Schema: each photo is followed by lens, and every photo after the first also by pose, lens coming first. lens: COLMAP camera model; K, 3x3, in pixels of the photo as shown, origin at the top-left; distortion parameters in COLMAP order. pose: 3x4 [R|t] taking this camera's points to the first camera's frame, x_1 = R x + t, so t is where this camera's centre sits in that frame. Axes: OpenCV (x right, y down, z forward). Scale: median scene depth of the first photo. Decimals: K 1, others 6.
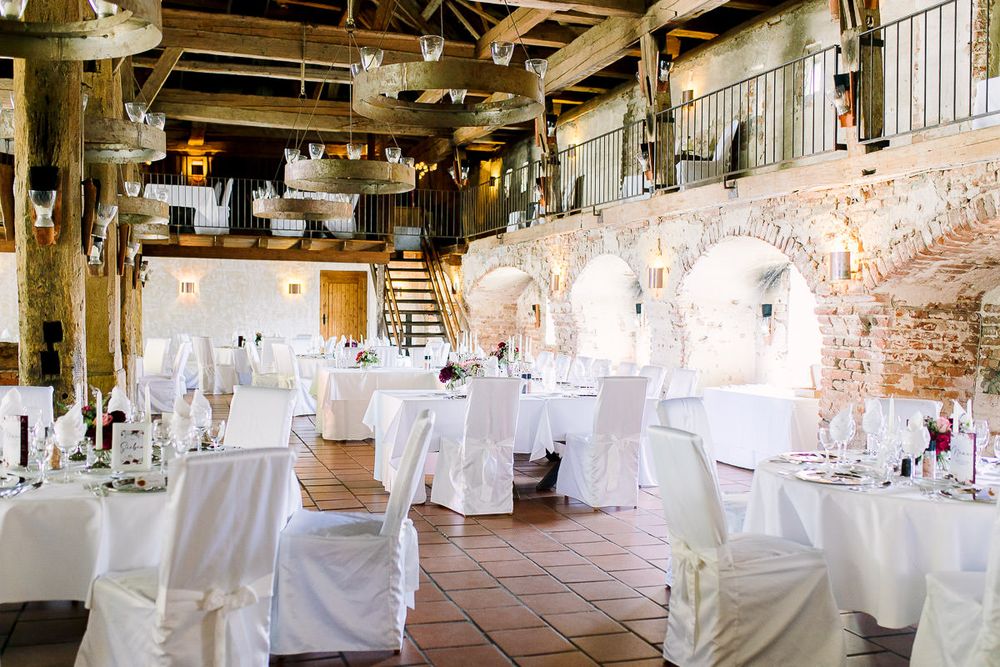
lens RADIAL K [[975.6, 0, 500.0], [0, 975.6, 333.5], [0, 0, 1]] dist [0.007001, -0.000819]
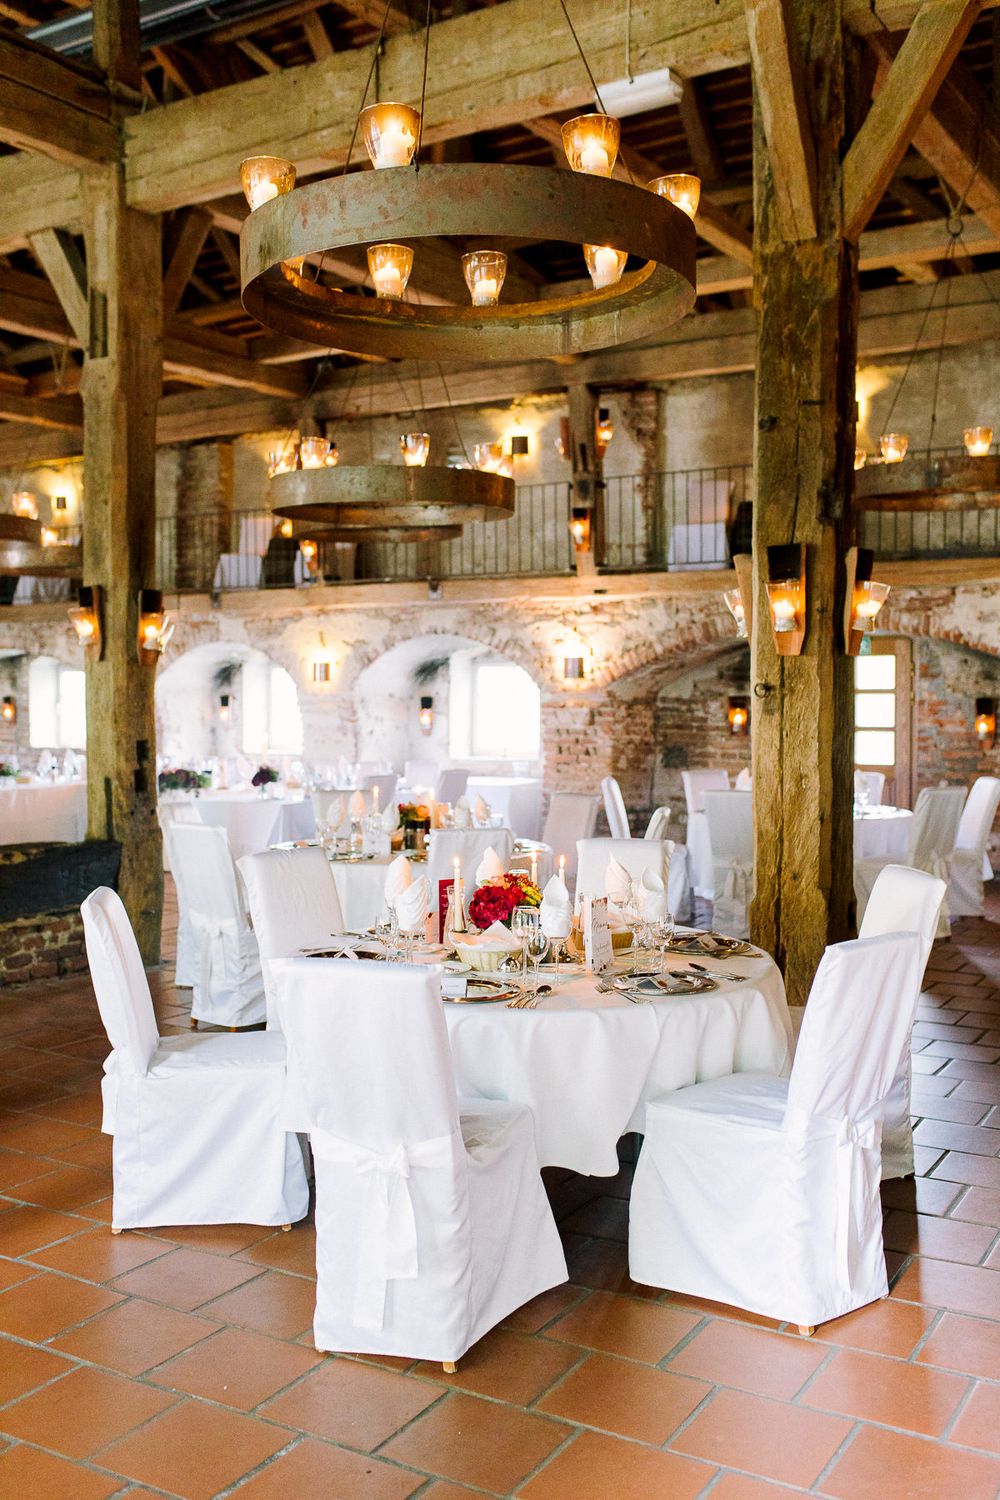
lens RADIAL K [[1463.4, 0, 500.0], [0, 1463.4, 750.0], [0, 0, 1]] dist [0.007001, -0.000819]
pose [[0.769302, -0.044886, 0.637307, -0.868550], [0.028619, 0.998949, 0.035811, -0.035410], [-0.638244, -0.009310, 0.769778, -0.320612]]
